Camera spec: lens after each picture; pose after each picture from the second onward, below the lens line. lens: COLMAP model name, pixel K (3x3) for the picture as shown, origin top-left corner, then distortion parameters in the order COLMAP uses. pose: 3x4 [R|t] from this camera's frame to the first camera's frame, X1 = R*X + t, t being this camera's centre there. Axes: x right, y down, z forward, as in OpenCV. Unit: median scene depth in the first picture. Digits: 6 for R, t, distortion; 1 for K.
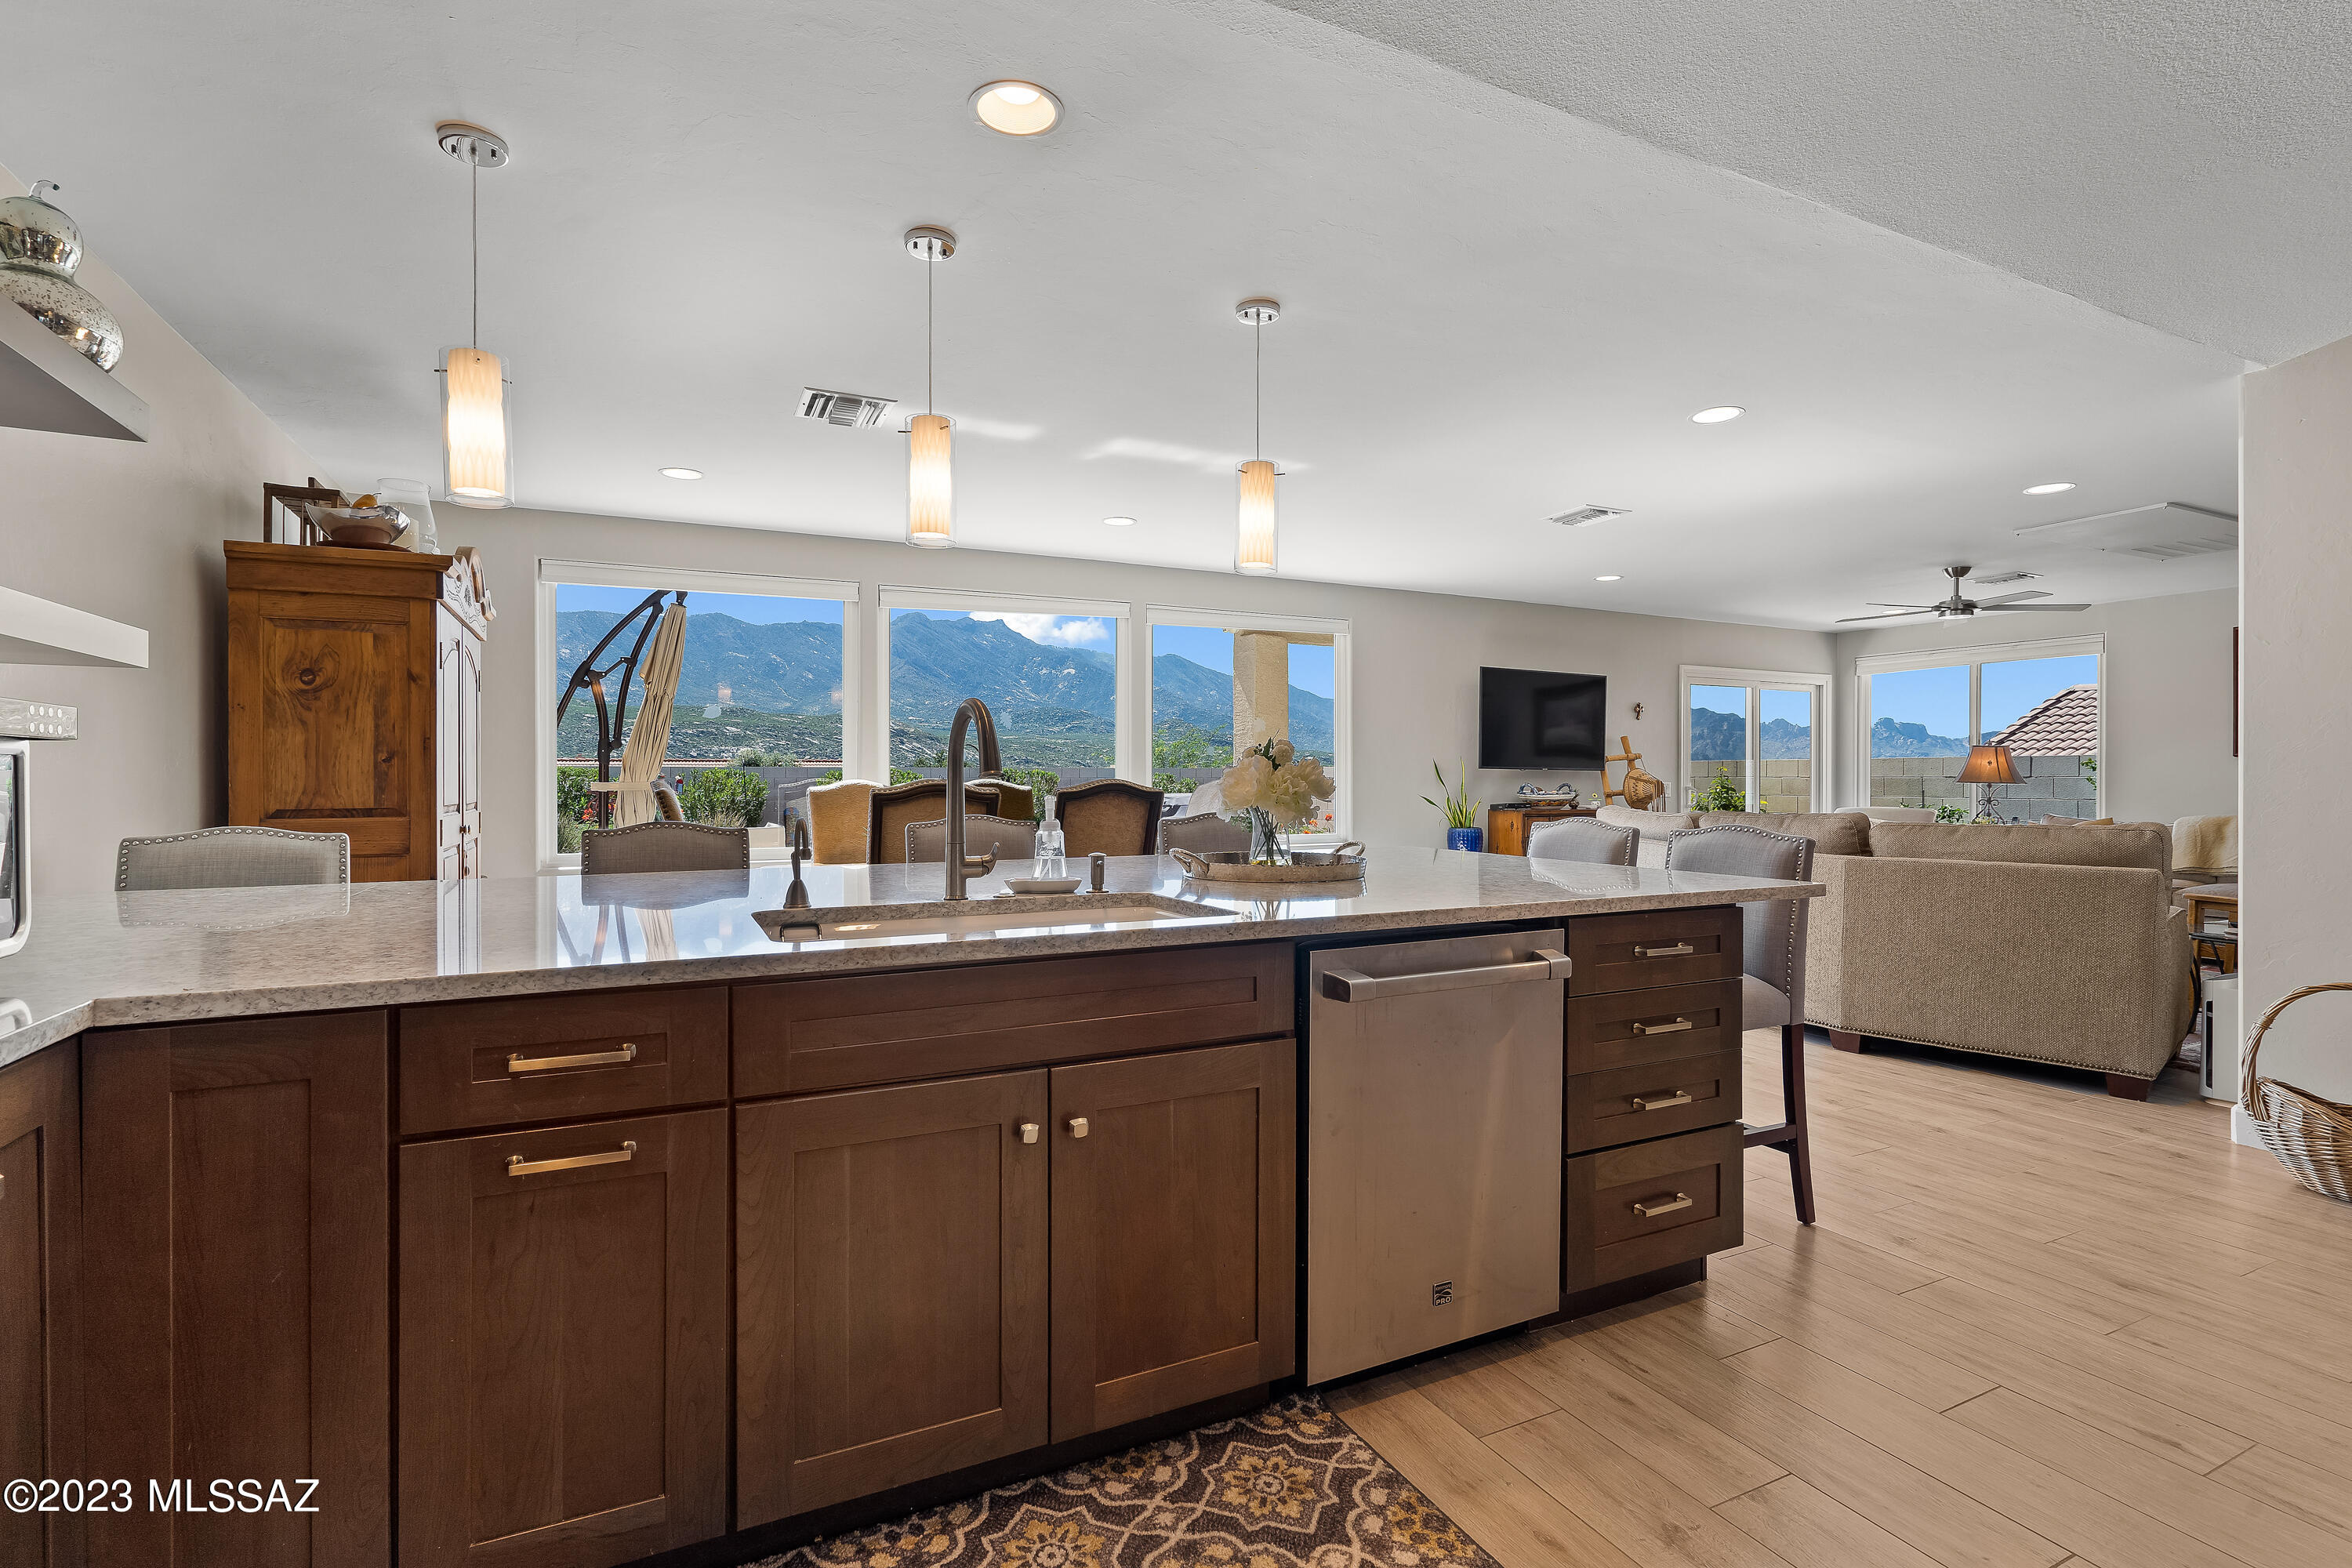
lens RADIAL K [[1092.5, 0, 1181.0], [0, 1092.5, 775.8], [0, 0, 1]] dist [0.002476, 0.000869]
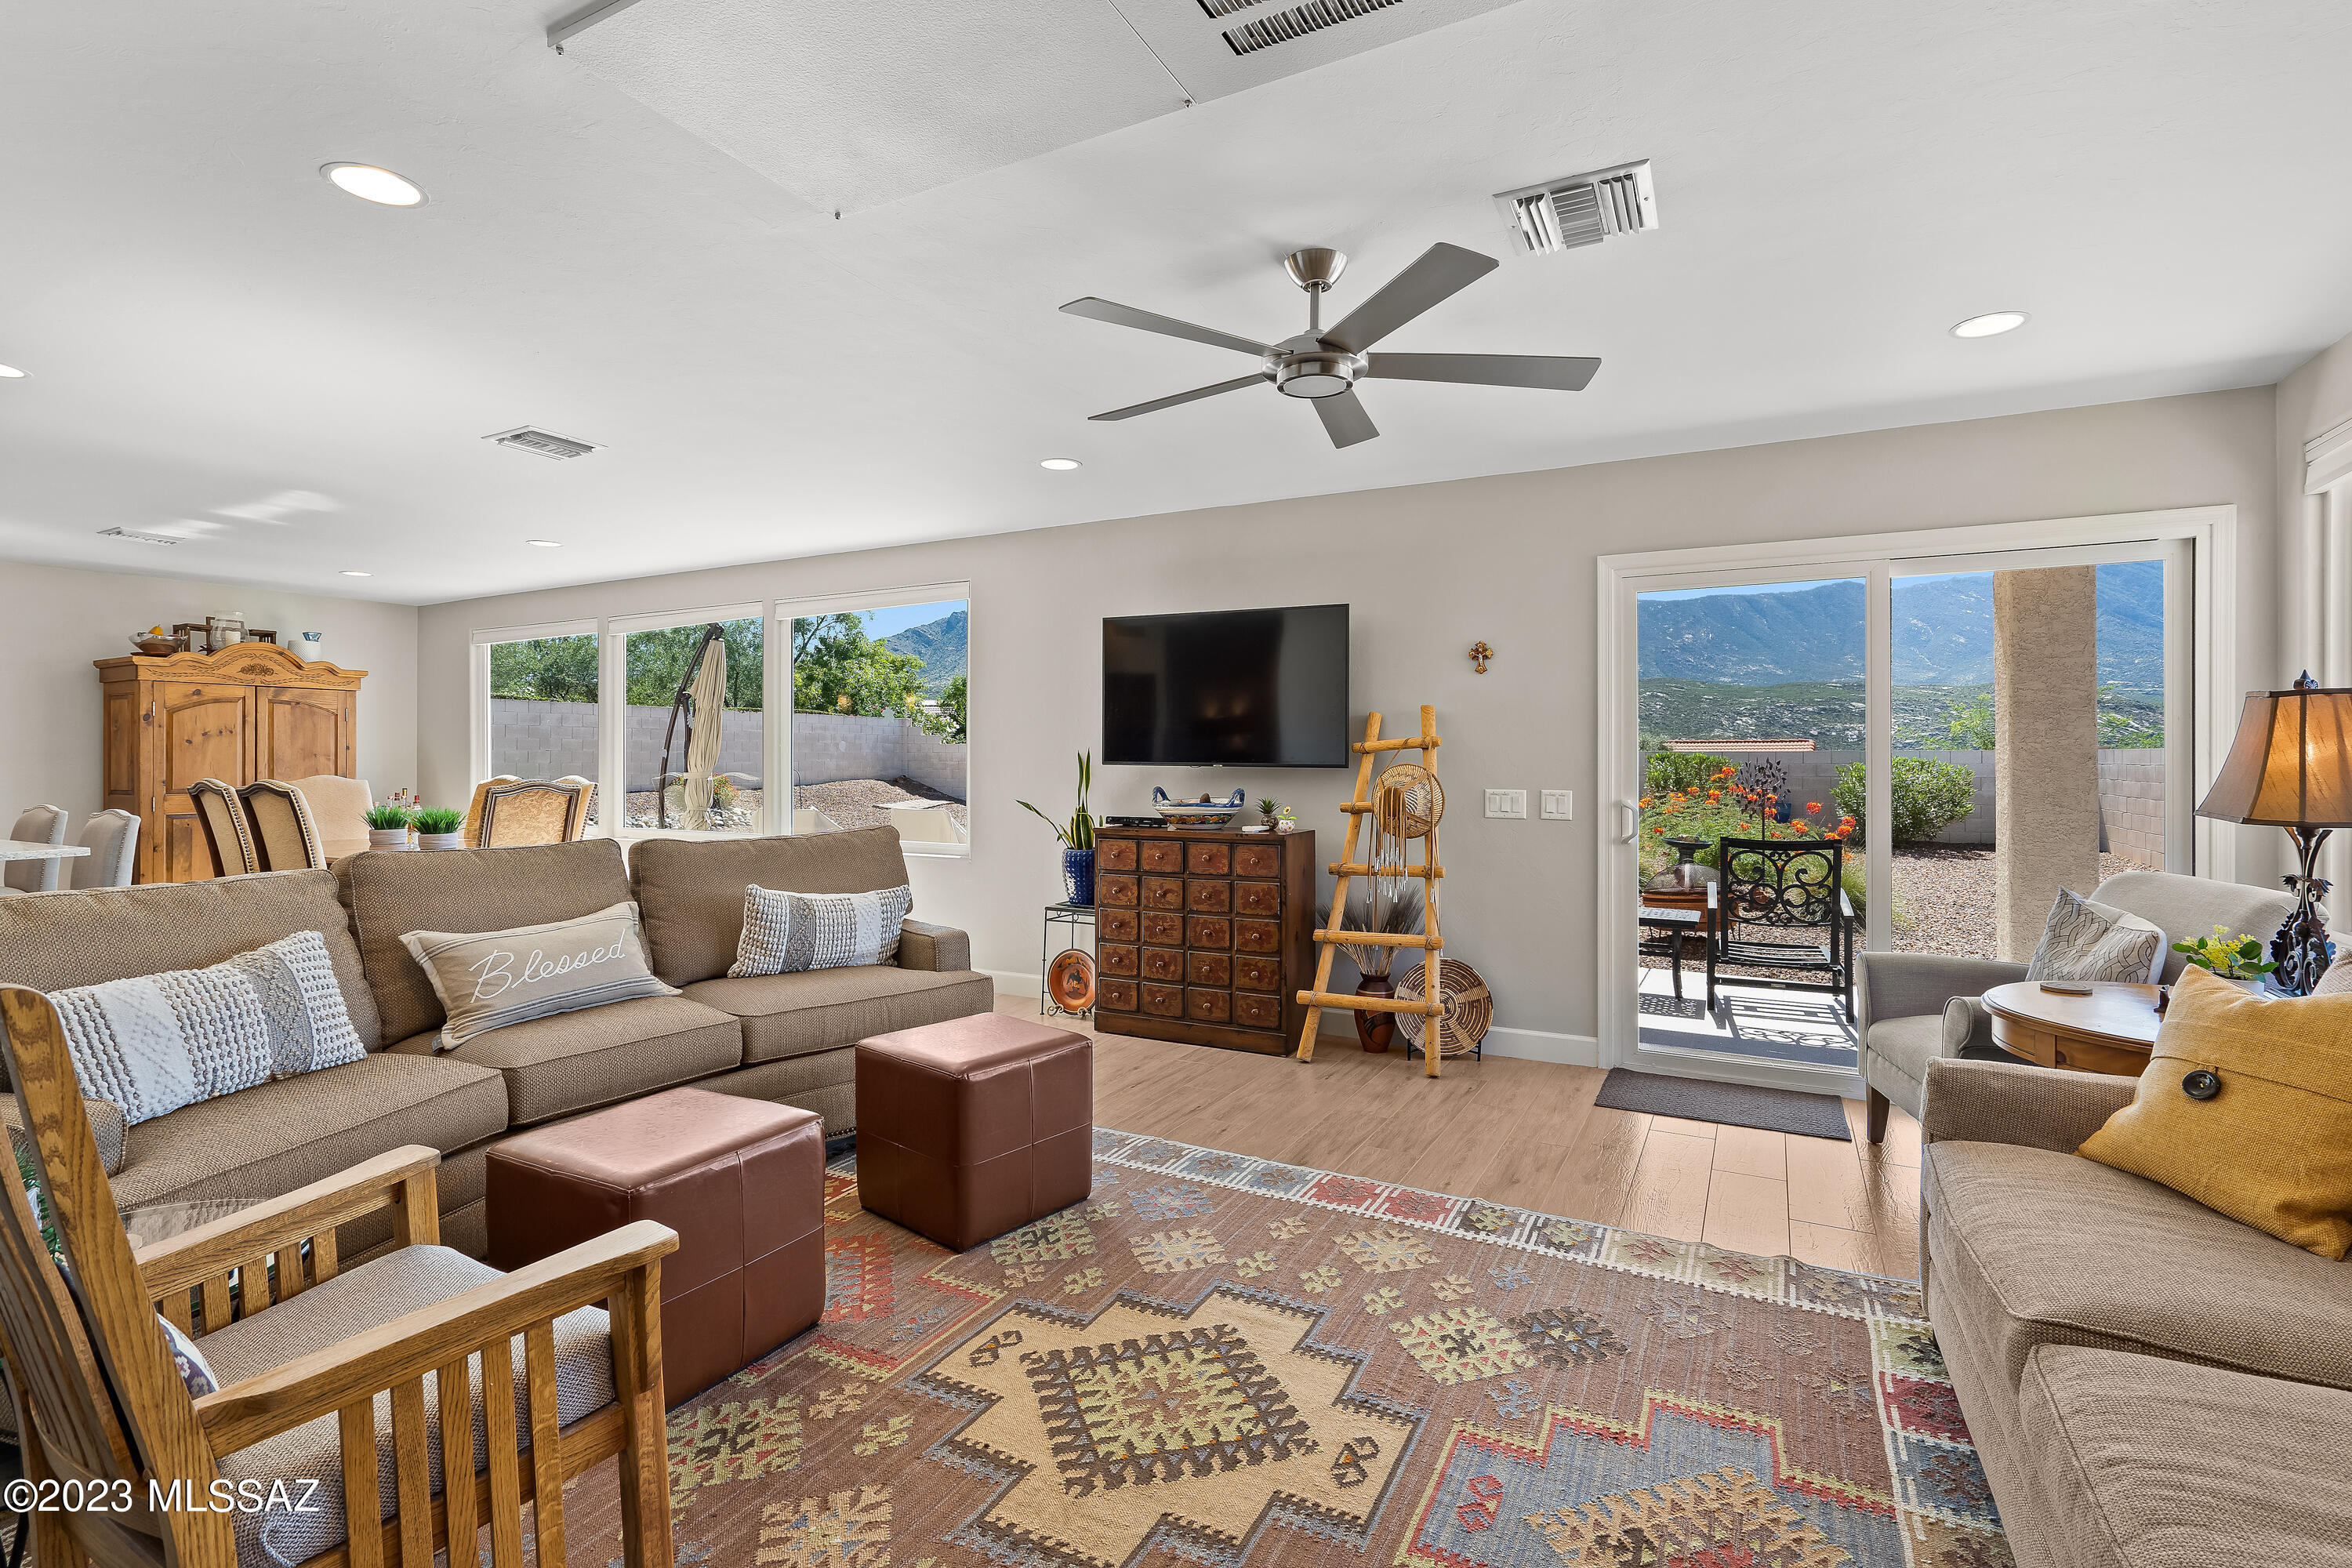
lens RADIAL K [[1092.5, 0, 1178.3], [0, 1092.5, 773.4], [0, 0, 1]] dist [0.002476, 0.000869]
pose [[0.578193, 0.011213, -0.815823, 0.816854], [0.001553, 0.999889, 0.014843, -0.011266], [0.815899, -0.009850, 0.578111, 0.603548]]
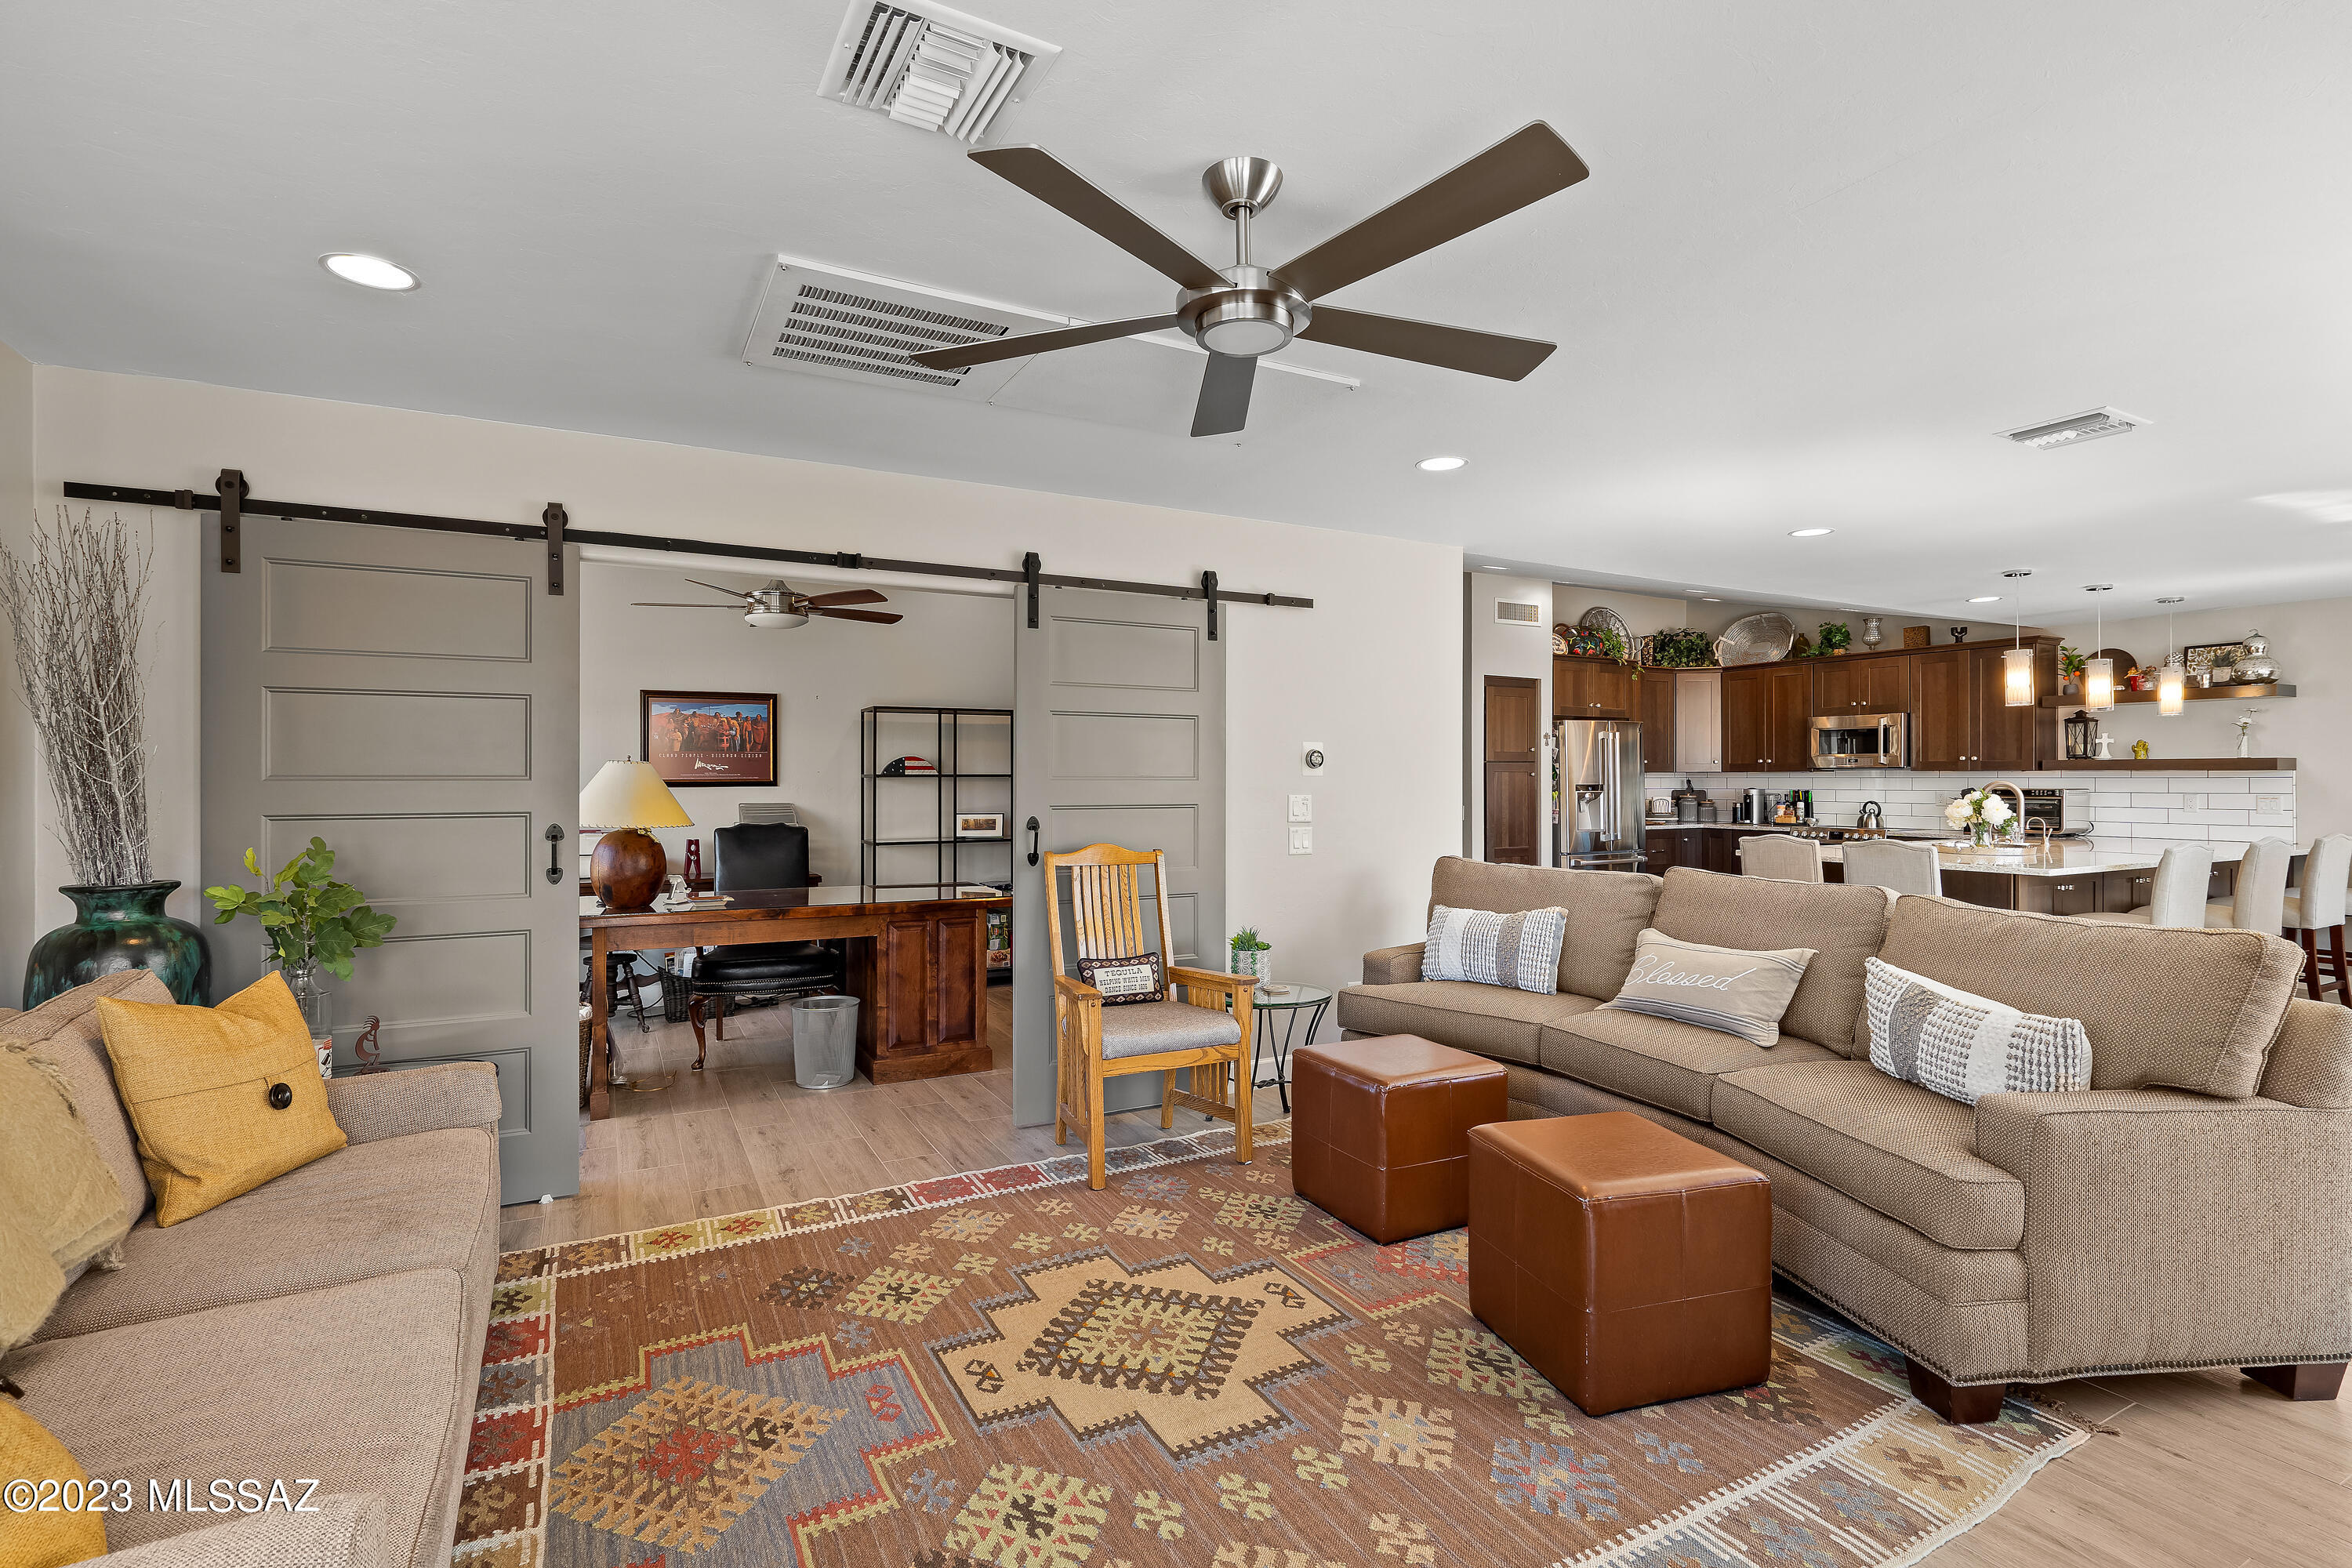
lens RADIAL K [[1092.5, 0, 1175.2], [0, 1092.5, 773.2], [0, 0, 1]] dist [0.002476, 0.000869]
pose [[-0.999635, 0.000093, -0.027003, 0.601349], [0.000253, 0.999982, -0.005915, -0.019077], [0.027002, -0.005920, -0.999618, 1.072363]]
